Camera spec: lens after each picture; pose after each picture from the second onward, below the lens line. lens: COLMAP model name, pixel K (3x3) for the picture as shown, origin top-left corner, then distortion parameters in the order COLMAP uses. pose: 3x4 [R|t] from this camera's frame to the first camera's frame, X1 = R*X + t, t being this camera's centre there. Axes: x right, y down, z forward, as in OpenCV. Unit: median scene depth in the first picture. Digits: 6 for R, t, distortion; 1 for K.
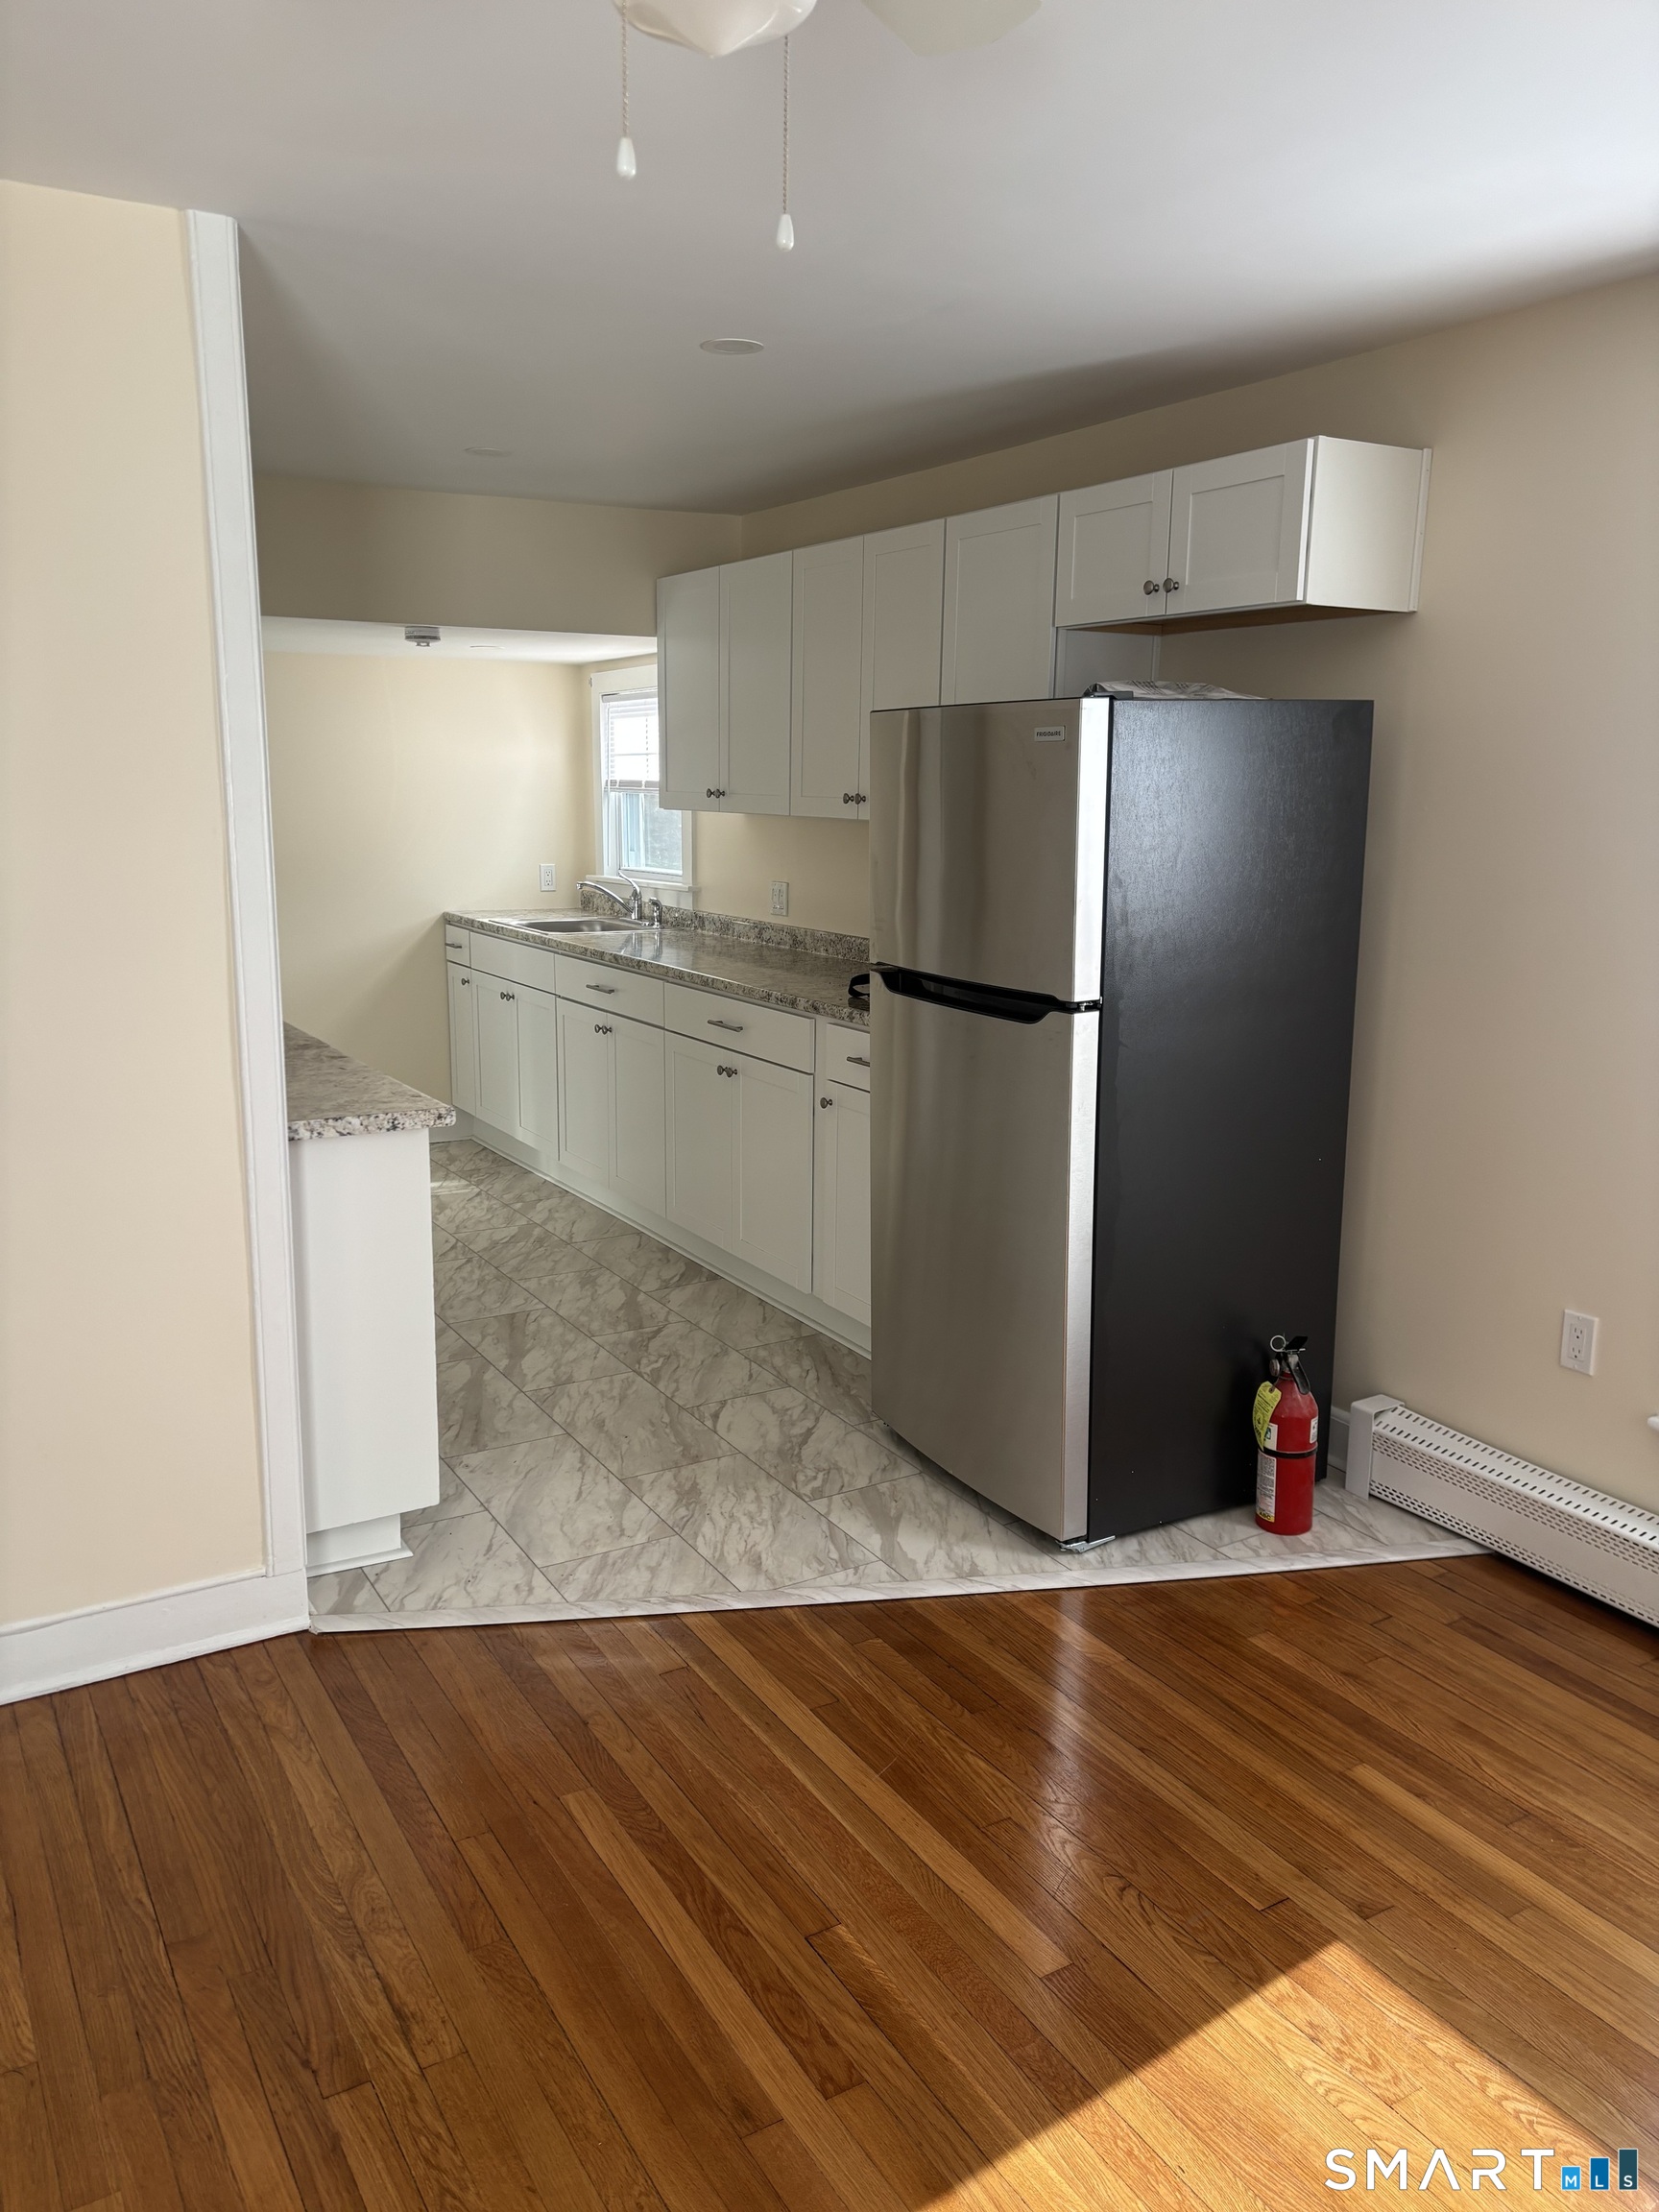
lens RADIAL K [[1664.2, 0, 825.7], [0, 1664.2, 1107.4], [0, 0, 1]] dist [0.037719, -0.036365]
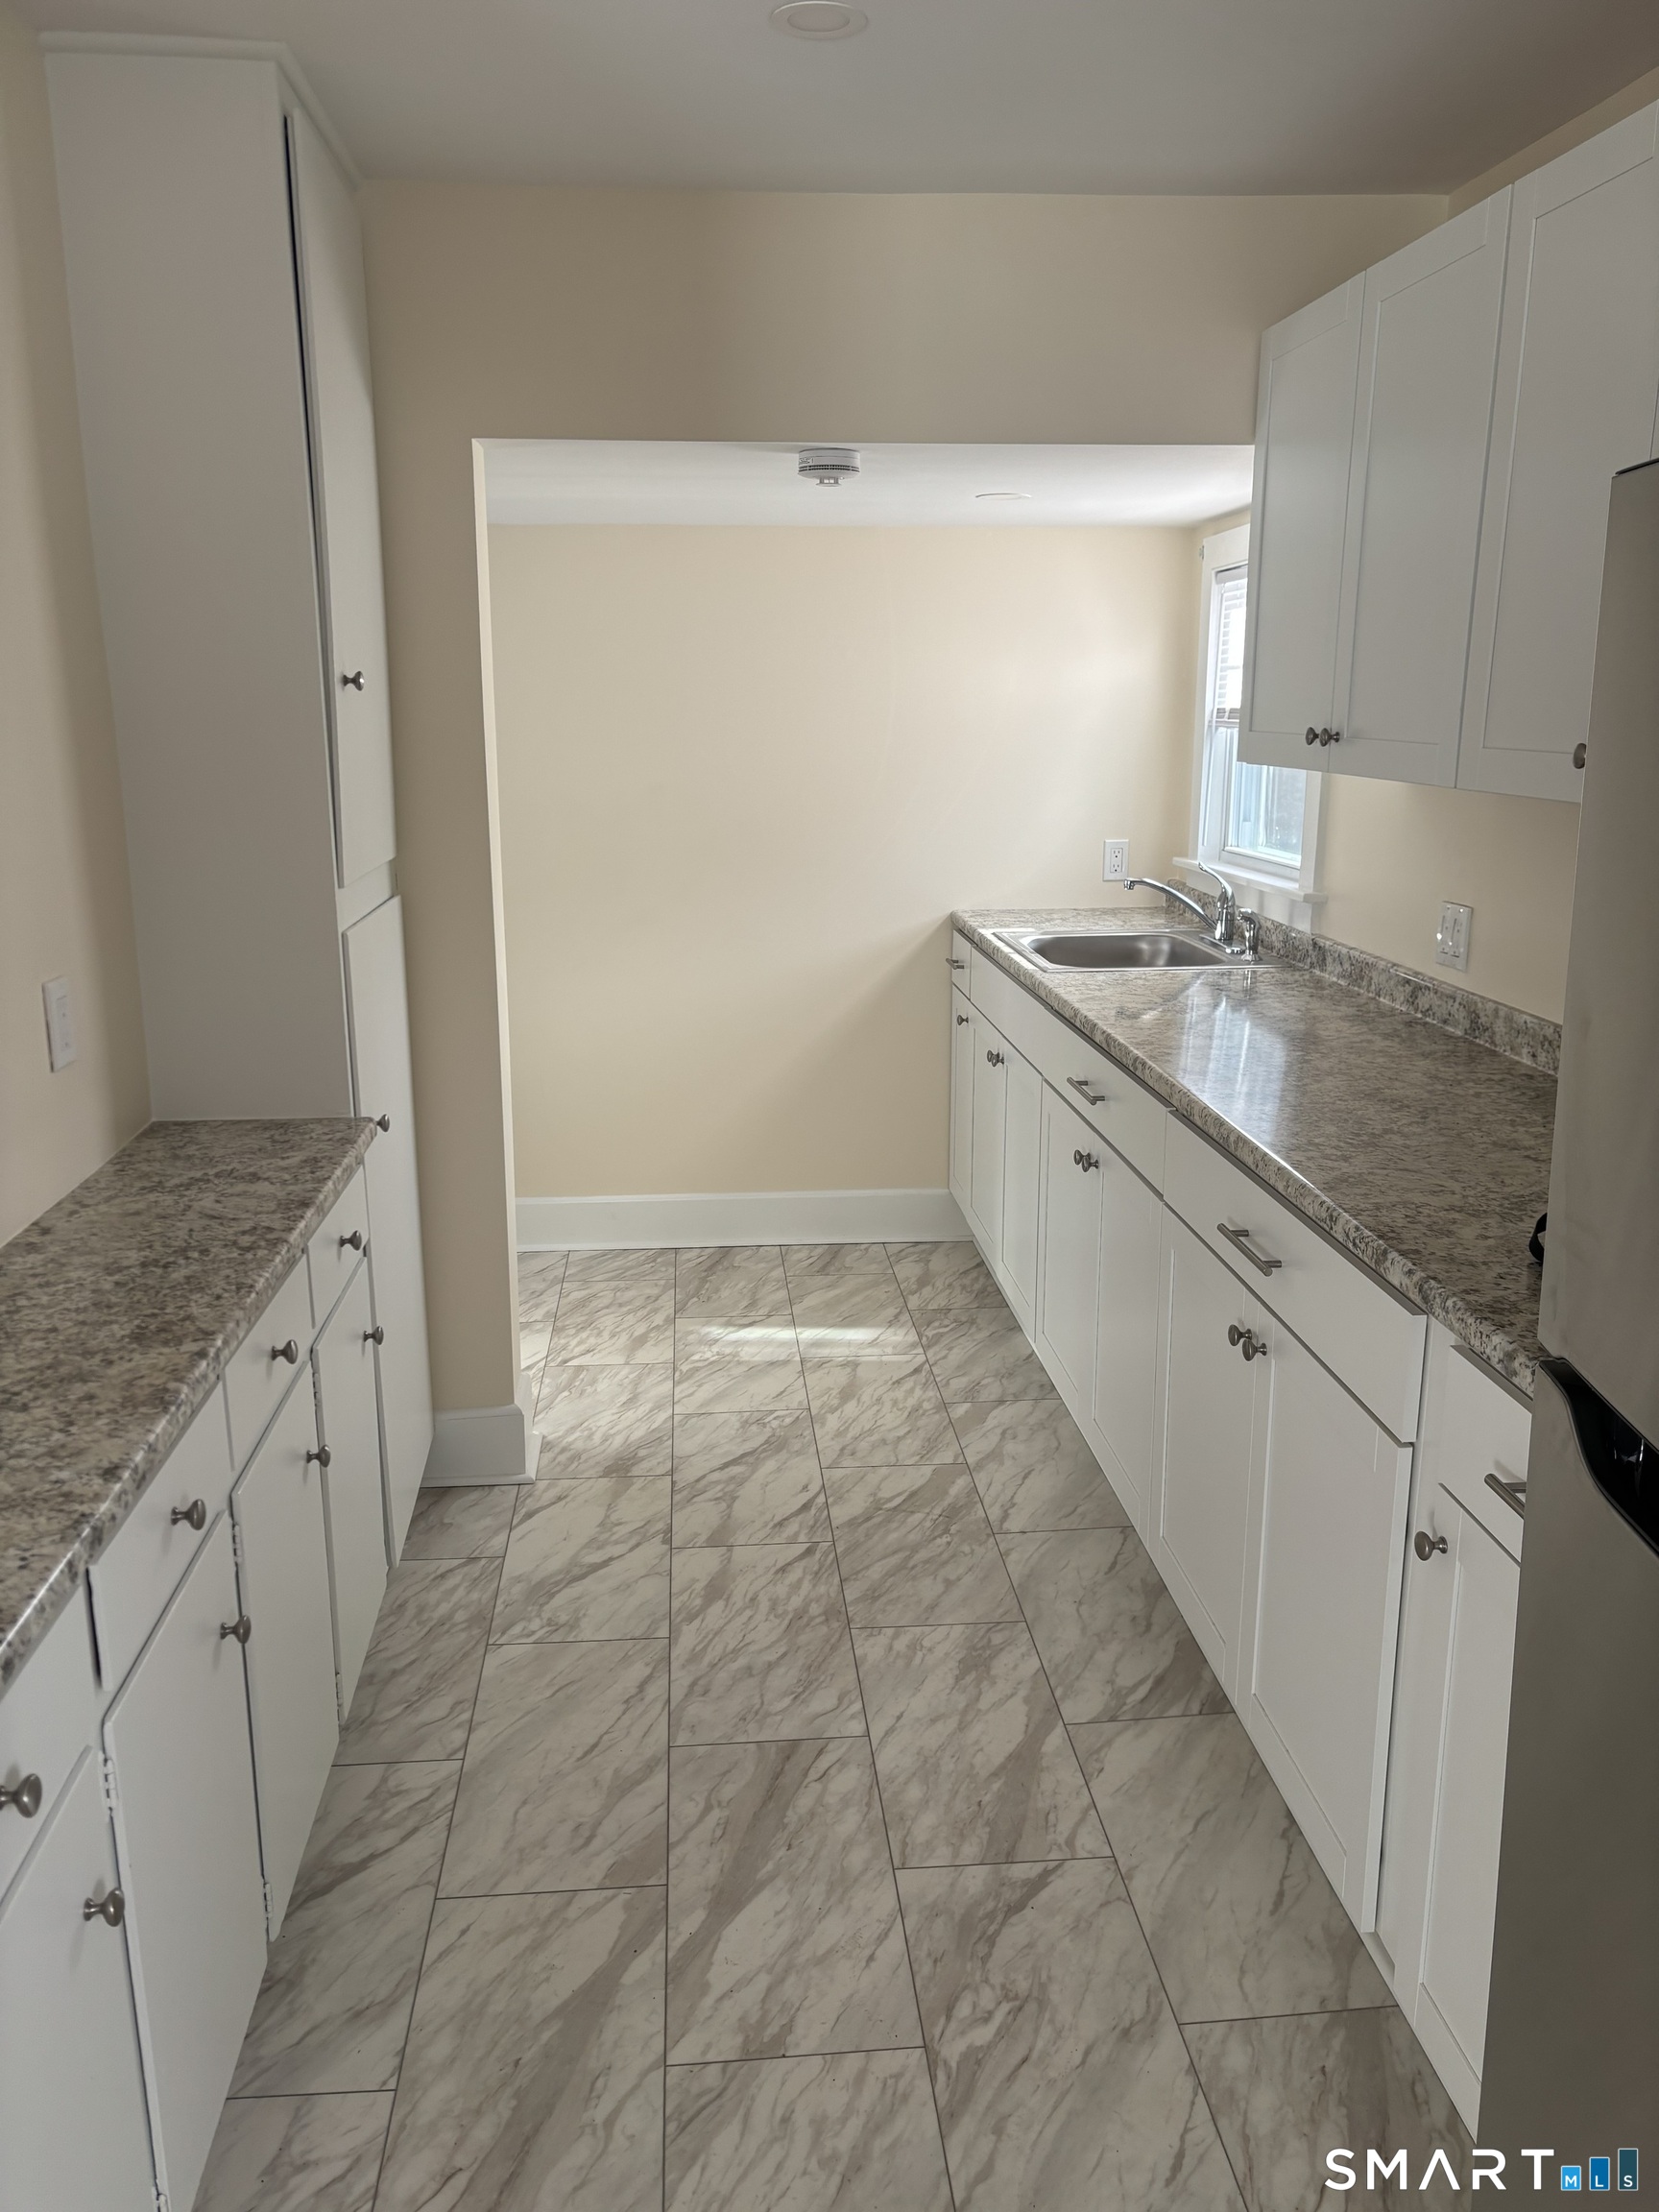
lens RADIAL K [[1664.2, 0, 825.1], [0, 1664.2, 1103.2], [0, 0, 1]] dist [0.037719, -0.036365]
pose [[0.900466, 0.089445, -0.425630, 0.024566], [-0.071477, 0.995752, 0.058037, -0.097061], [0.429013, -0.021838, 0.903034, 0.477906]]
